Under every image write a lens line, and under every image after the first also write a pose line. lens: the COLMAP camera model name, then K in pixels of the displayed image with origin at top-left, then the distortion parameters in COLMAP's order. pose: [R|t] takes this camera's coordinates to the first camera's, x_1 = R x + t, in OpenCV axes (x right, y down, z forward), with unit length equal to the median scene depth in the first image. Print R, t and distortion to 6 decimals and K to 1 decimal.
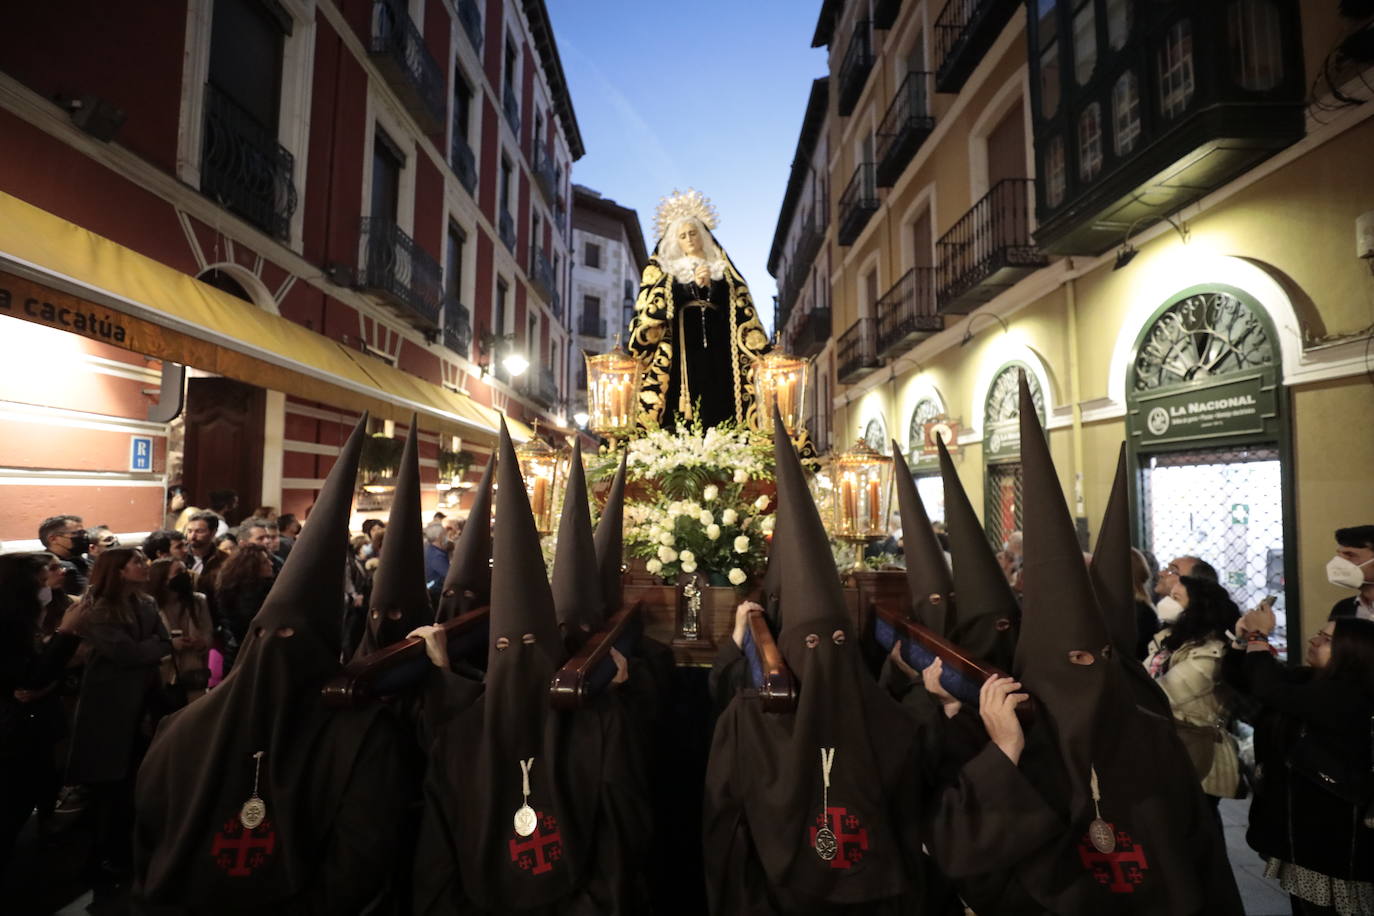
lens RADIAL K [[630.1, 0, 693.1], [0, 630.1, 460.2], [0, 0, 1]] dist [-0.040617, 0.009802]
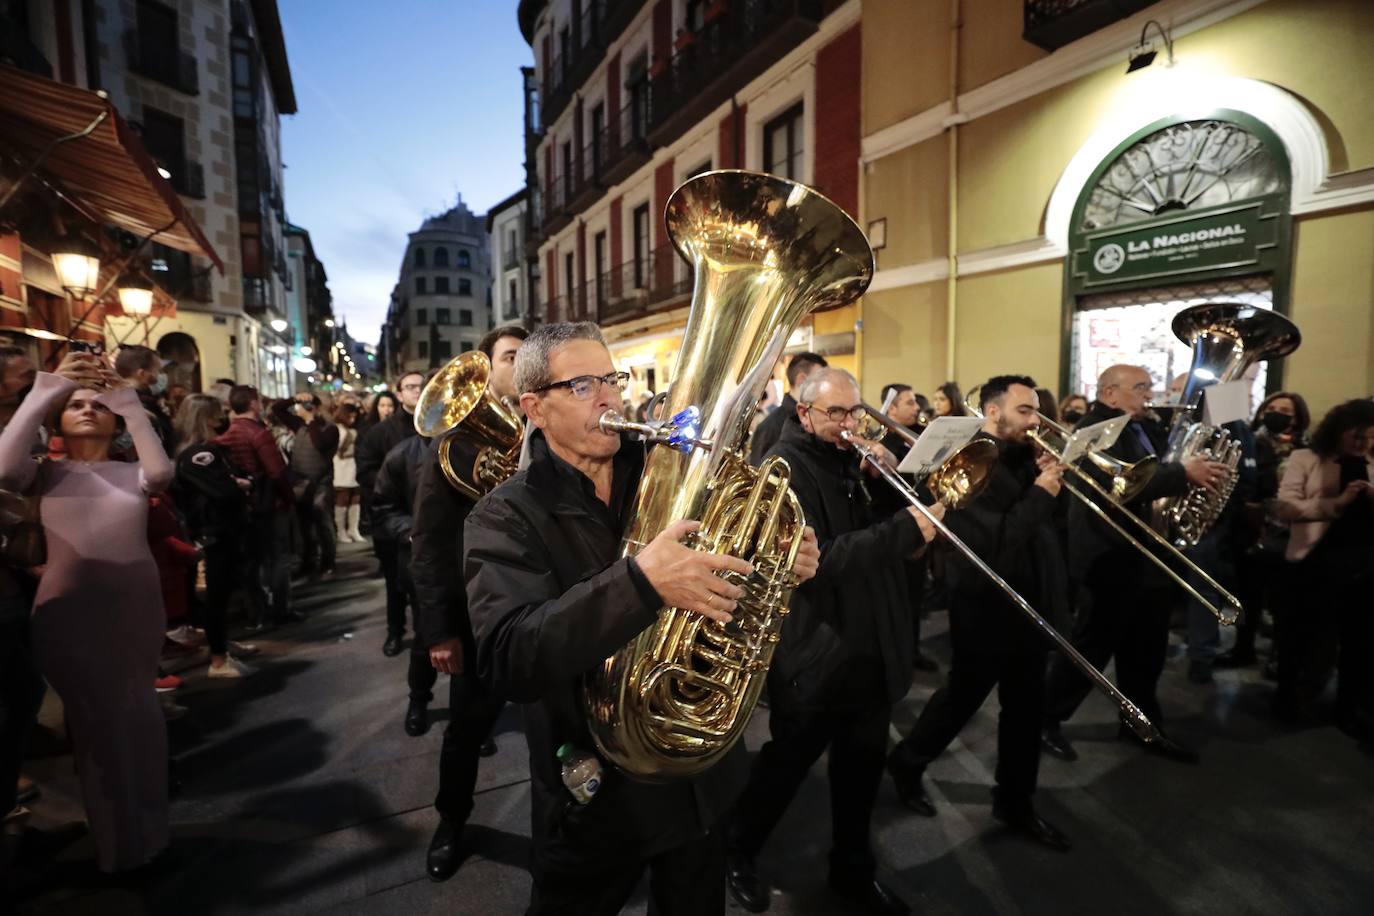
lens RADIAL K [[630.1, 0, 696.6], [0, 630.1, 464.0], [0, 0, 1]] dist [-0.040617, 0.009802]
pose [[0.861996, -0.057994, 0.503587, -0.153305], [-0.022381, 0.988111, 0.152103, 0.088777], [-0.506421, -0.142383, 0.850450, 0.877251]]
